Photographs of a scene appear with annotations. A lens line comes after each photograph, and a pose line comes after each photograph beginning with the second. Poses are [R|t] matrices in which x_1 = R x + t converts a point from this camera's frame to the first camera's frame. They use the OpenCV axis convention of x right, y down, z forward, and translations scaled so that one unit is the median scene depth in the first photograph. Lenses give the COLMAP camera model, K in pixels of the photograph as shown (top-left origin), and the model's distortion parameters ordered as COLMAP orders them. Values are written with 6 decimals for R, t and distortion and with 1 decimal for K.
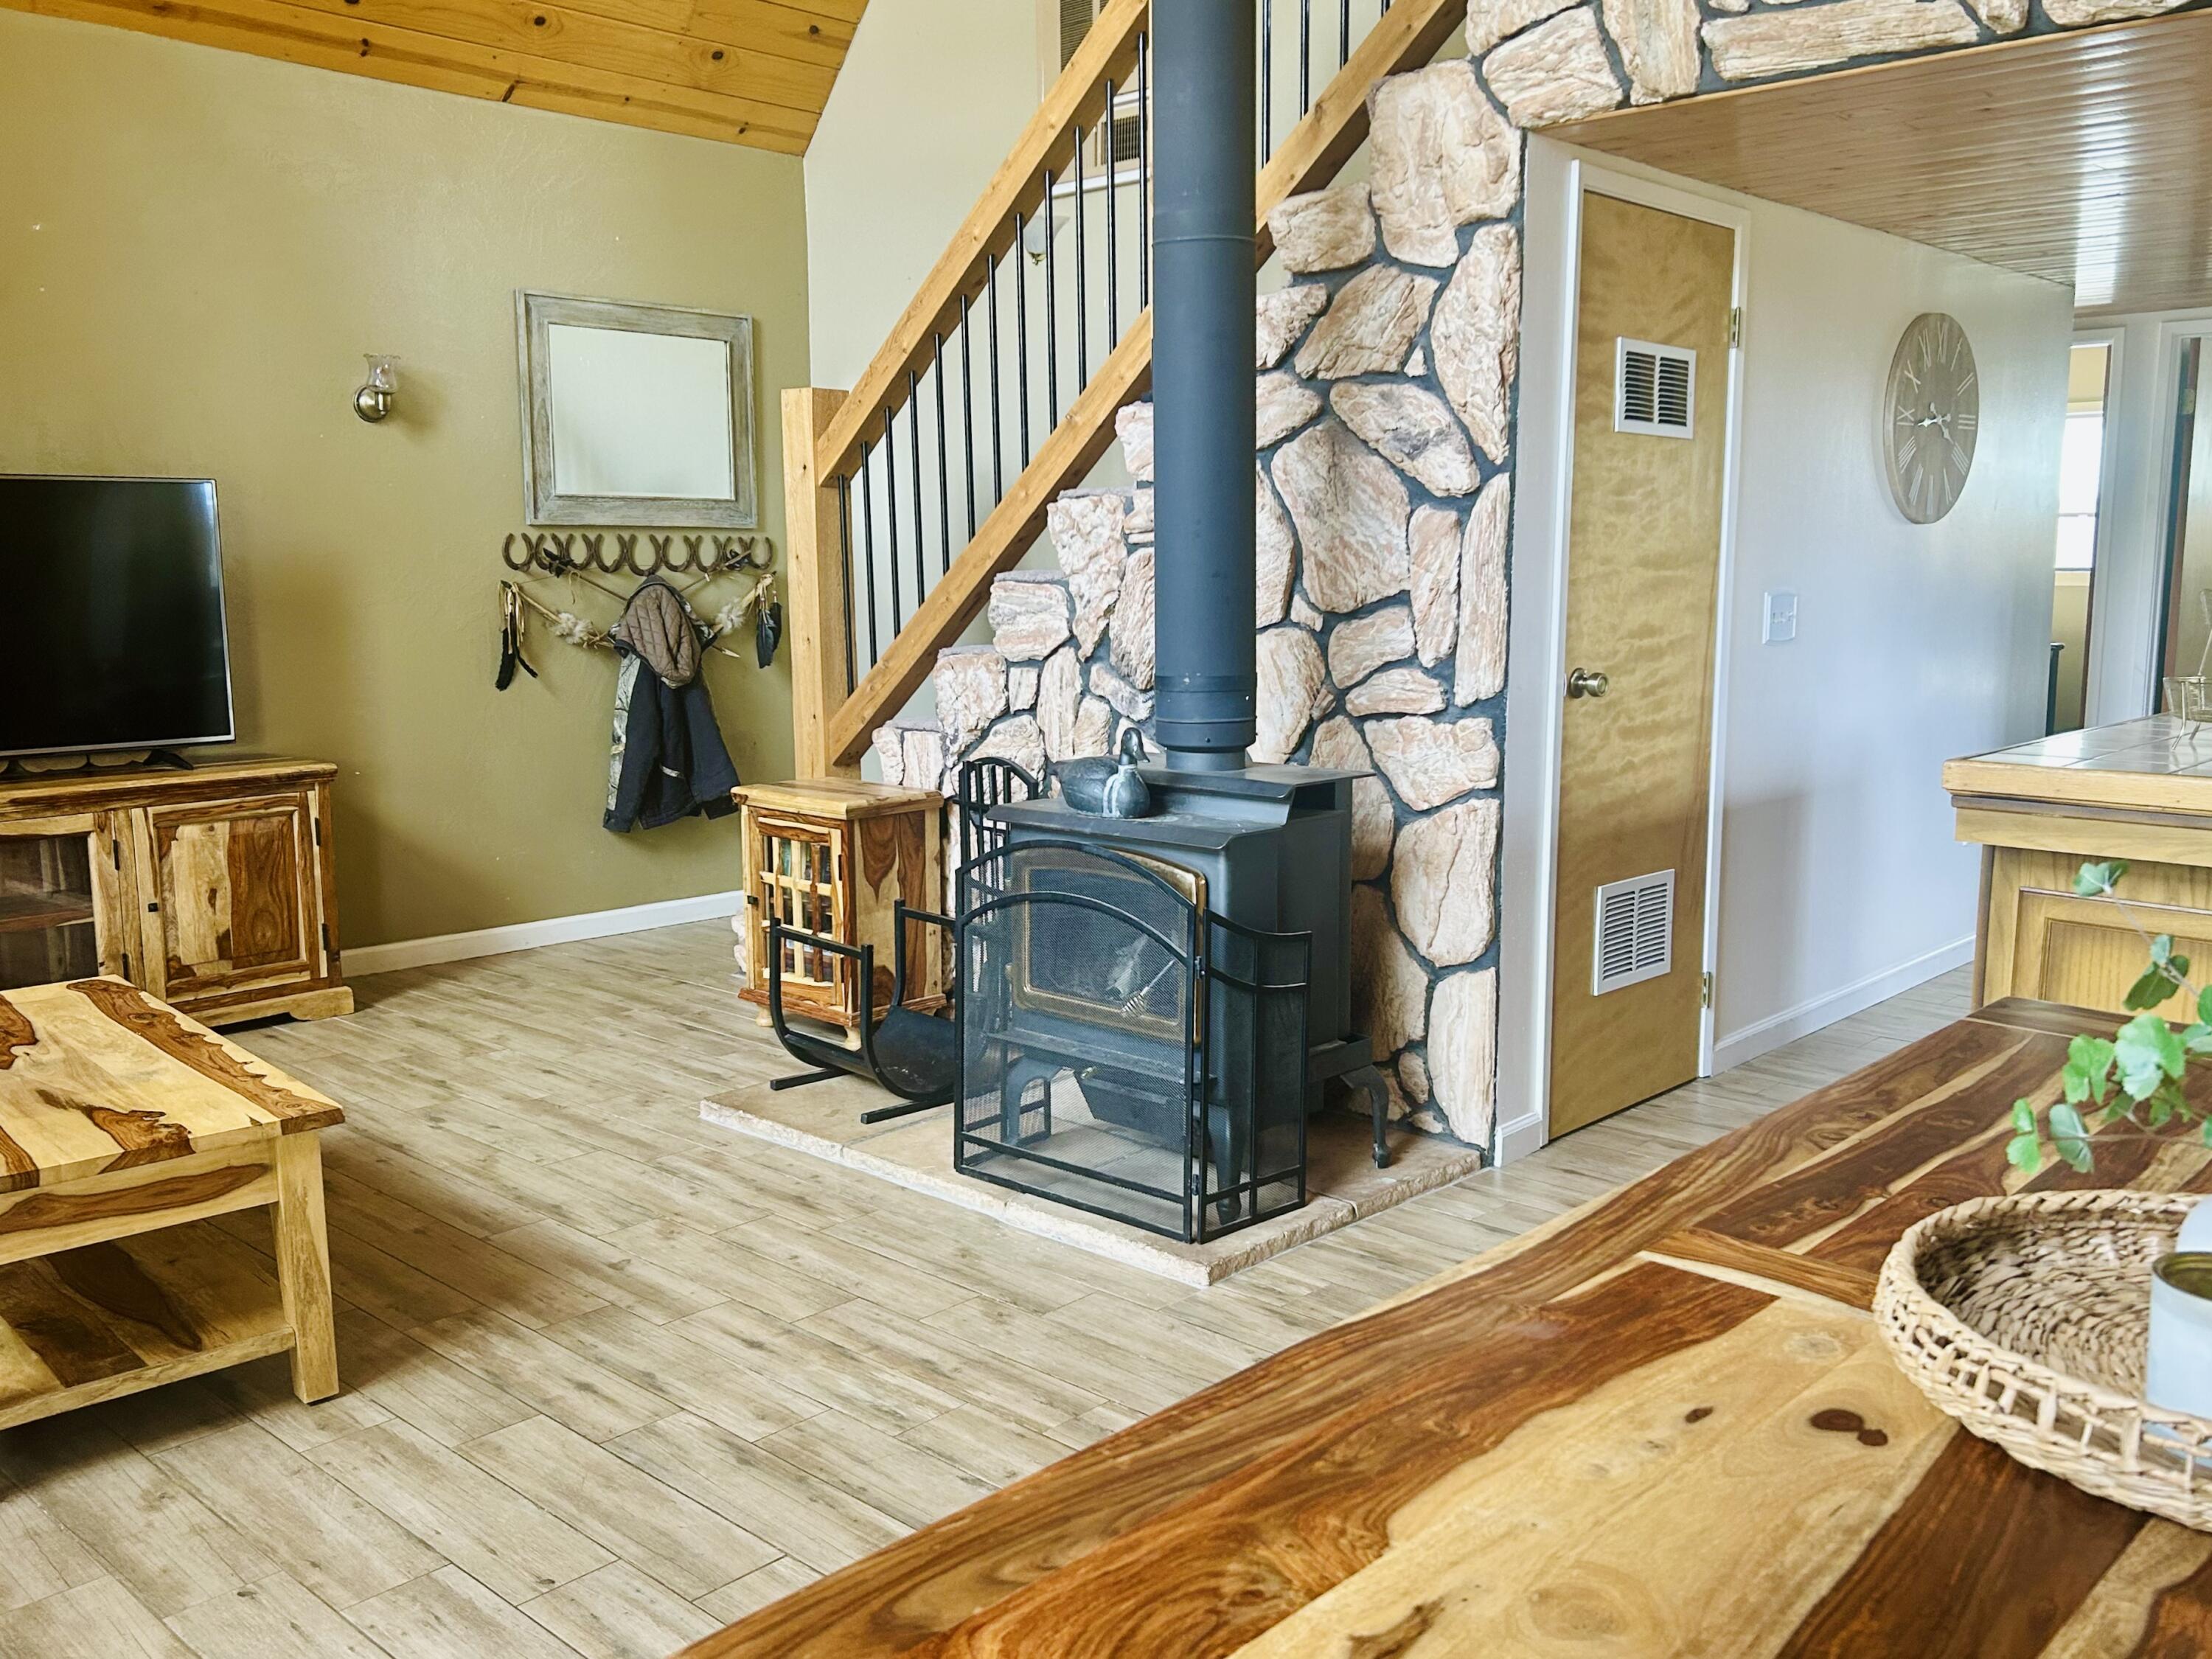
lens RADIAL K [[1898.2, 0, 1116.6], [0, 1898.2, 816.8], [0, 0, 1]] dist [0.148869, -0.335893]
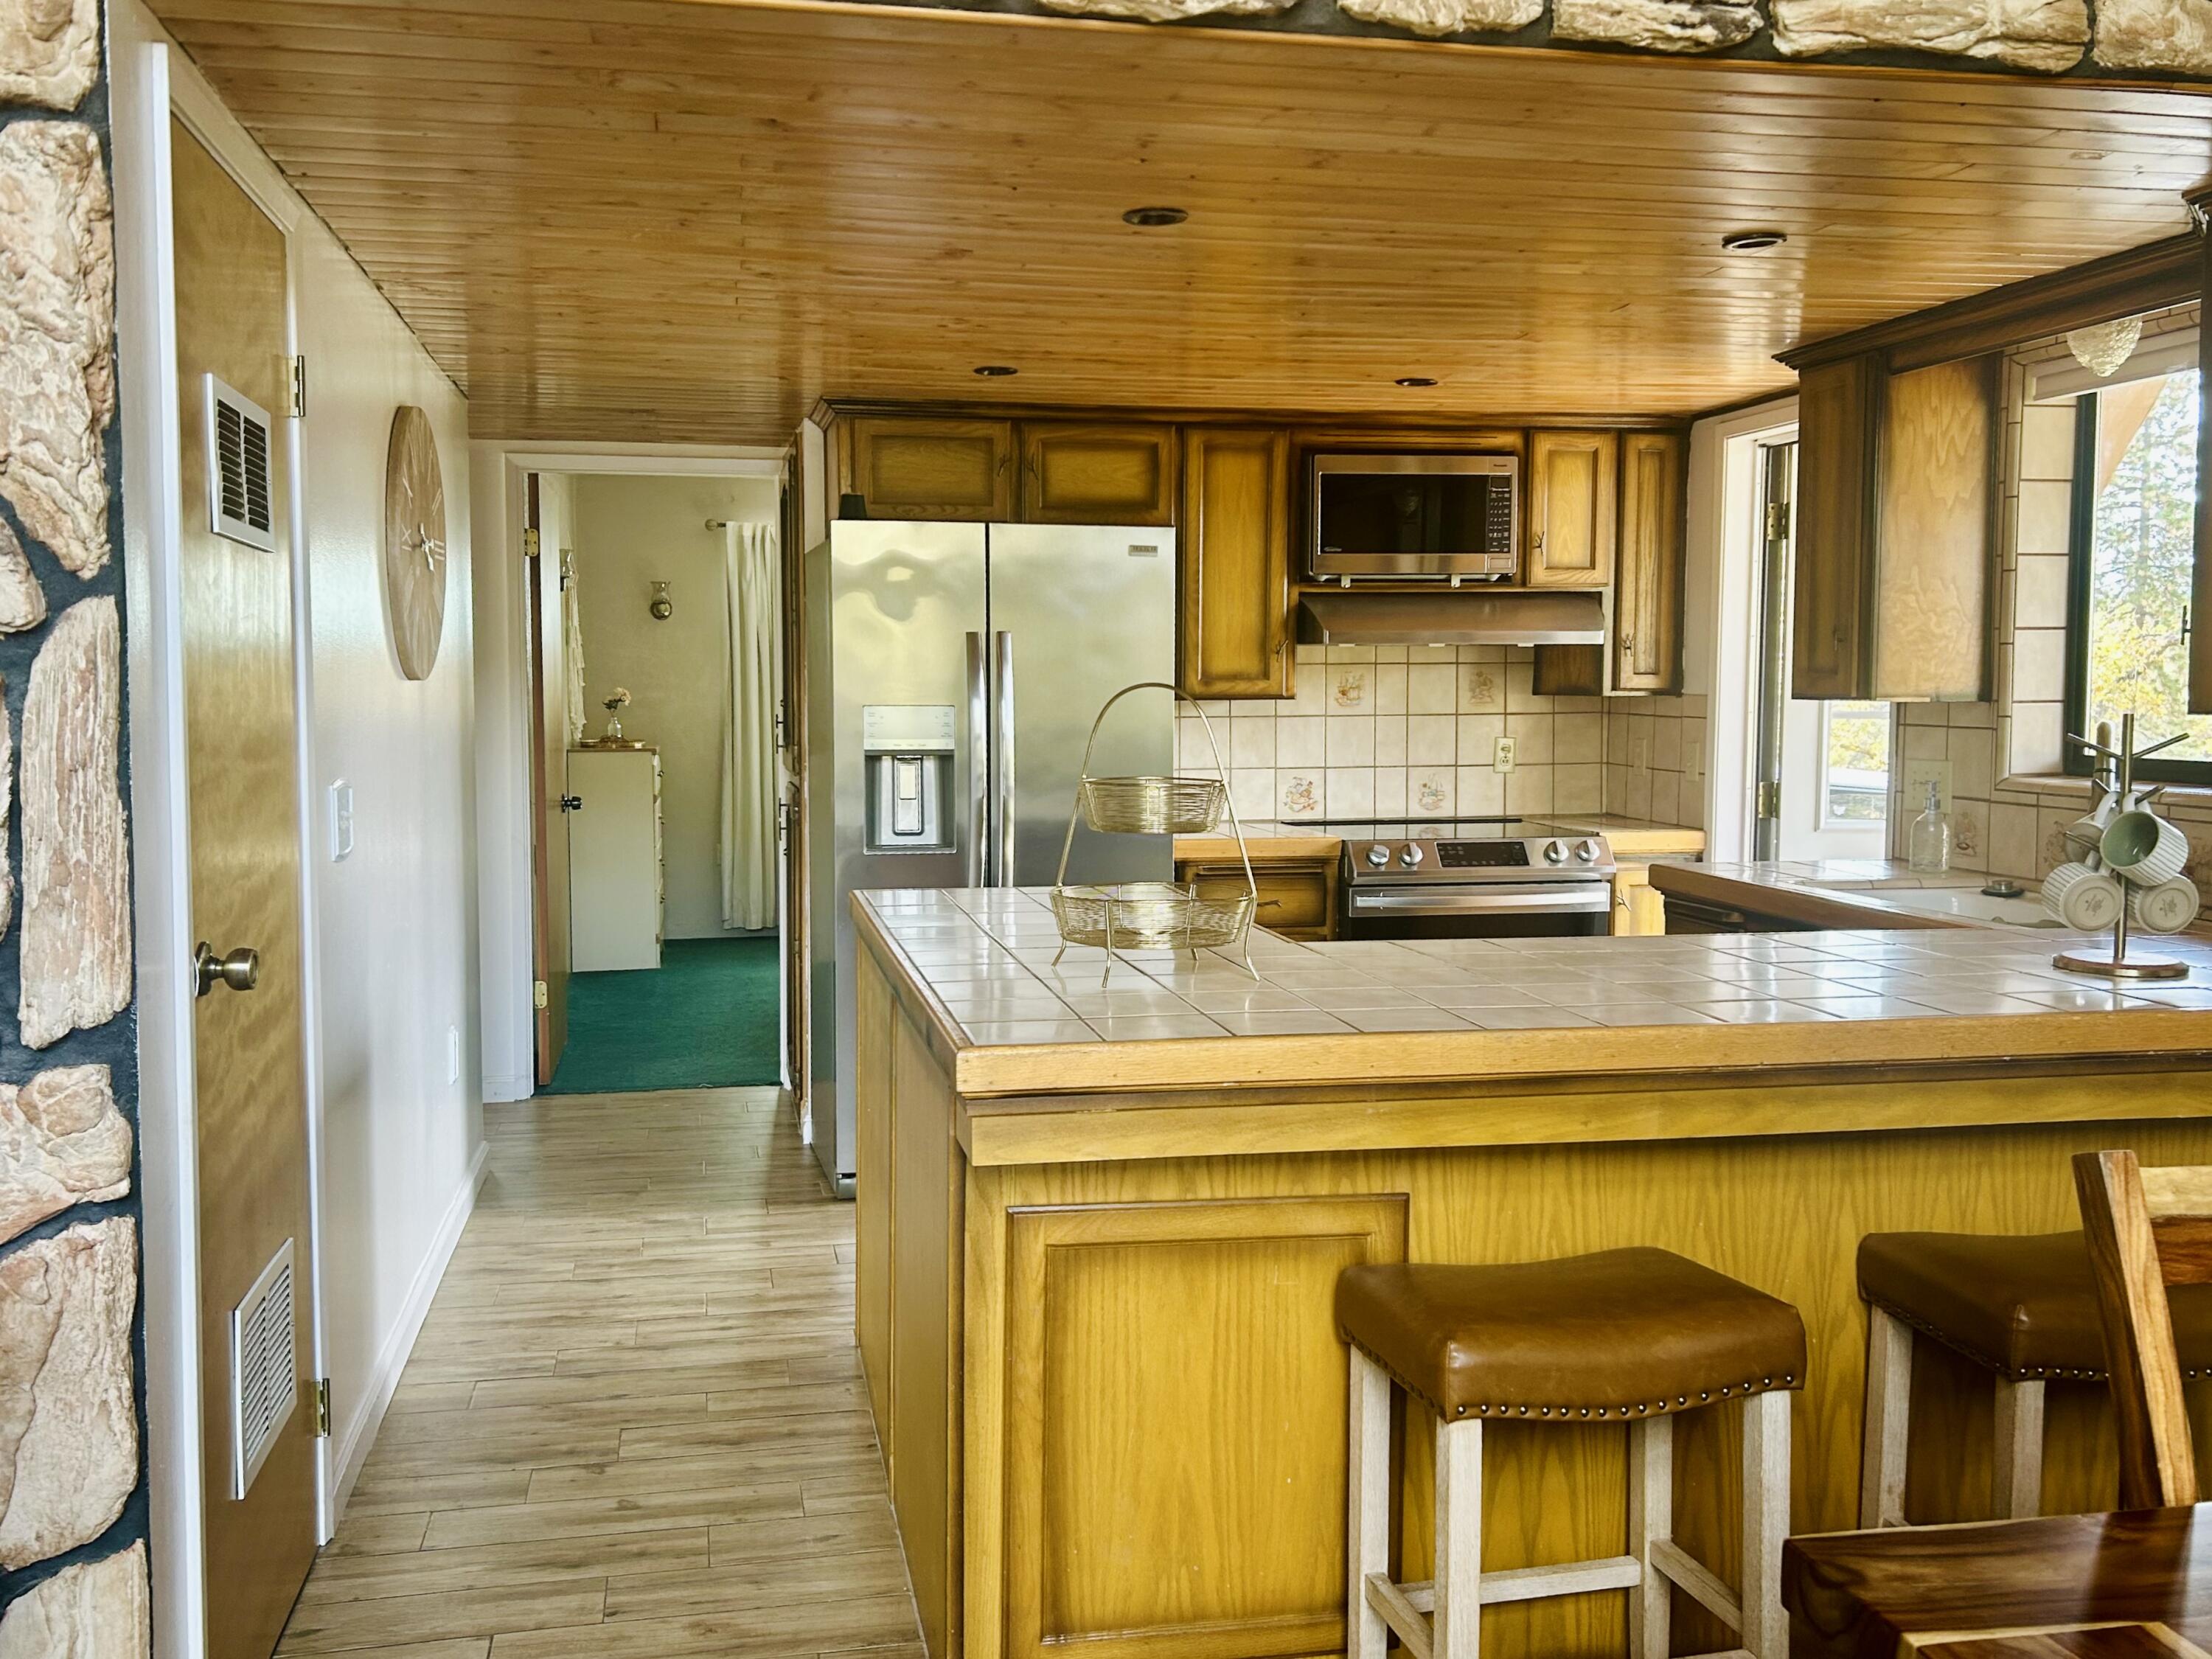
lens RADIAL K [[1947.4, 0, 1048.7], [0, 1947.4, 821.6], [0, 0, 1]] dist [0.075486, -0.100574]
pose [[0.593839, -0.057465, 0.802529, -0.069357], [0.114727, 0.993302, -0.013769, -0.072170], [-0.796362, 0.100248, 0.596454, 0.425537]]
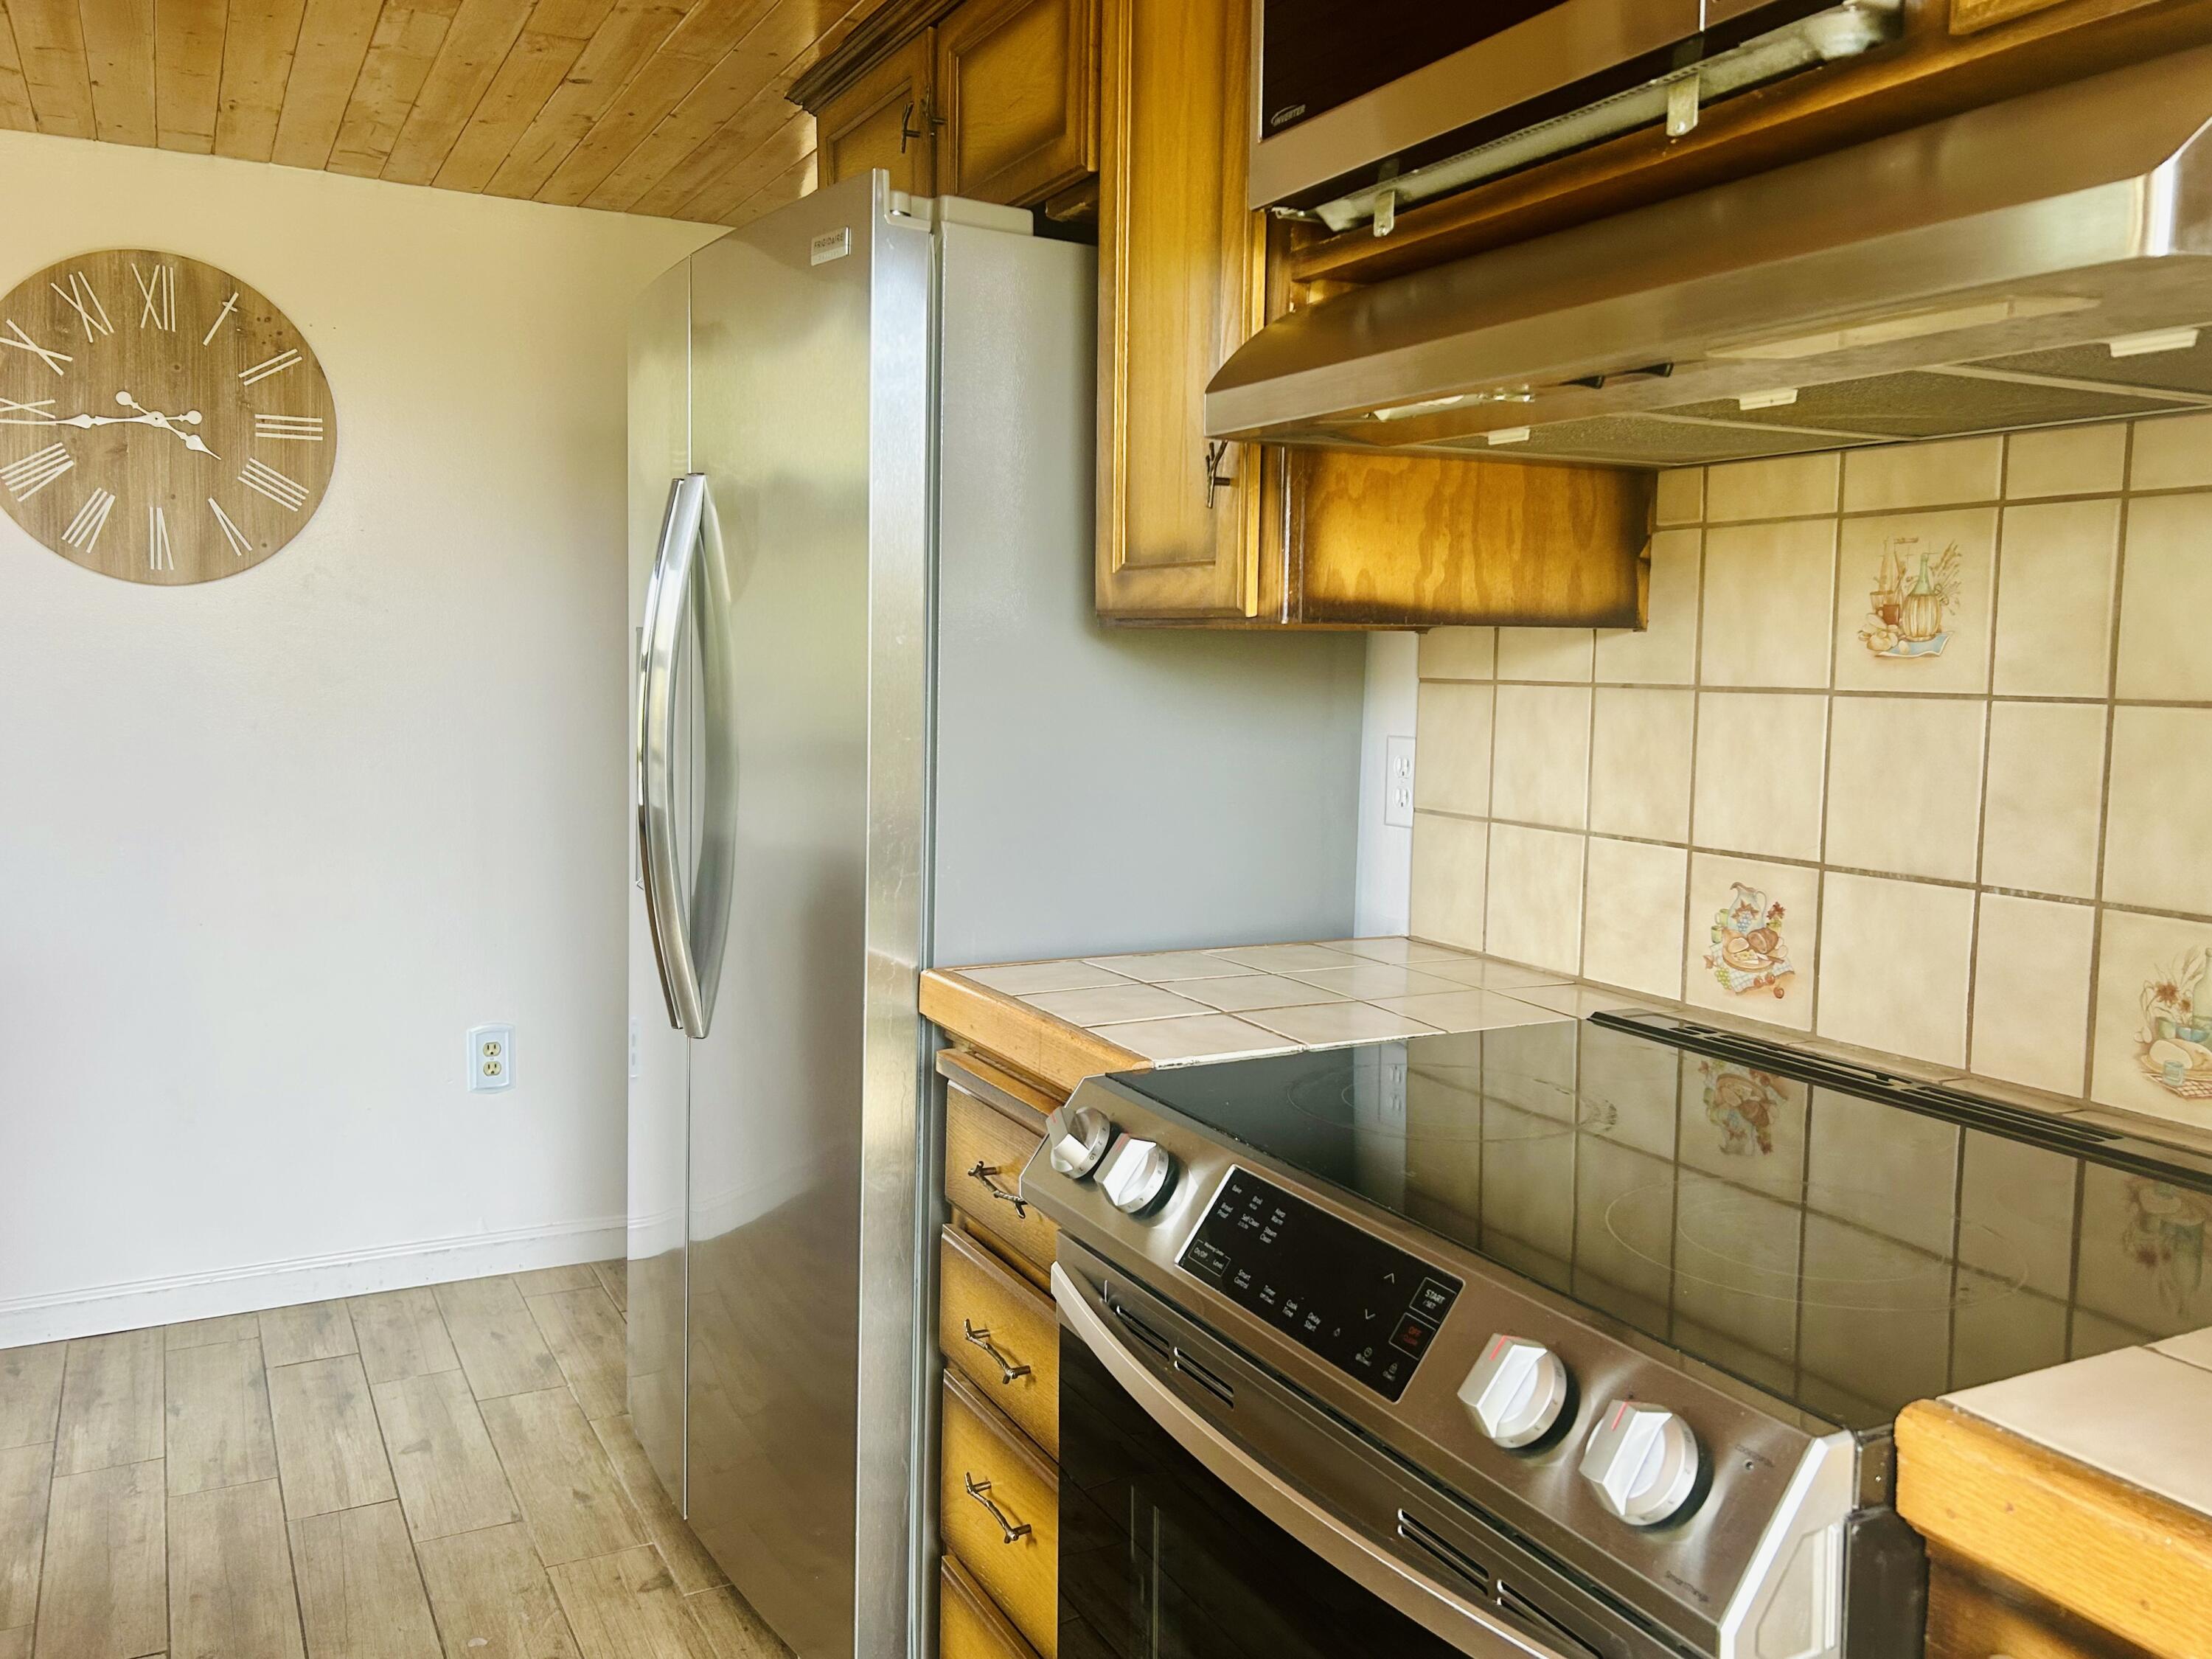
lens RADIAL K [[1752.8, 0, 1117.3], [0, 1752.8, 821.0], [0, 0, 1]] dist [0.067943, -0.081031]
pose [[0.943873, 0.050844, -0.326372, 1.157754], [-0.065815, 0.997218, -0.034987, -0.093490], [0.323685, 0.054504, 0.944594, 0.690559]]
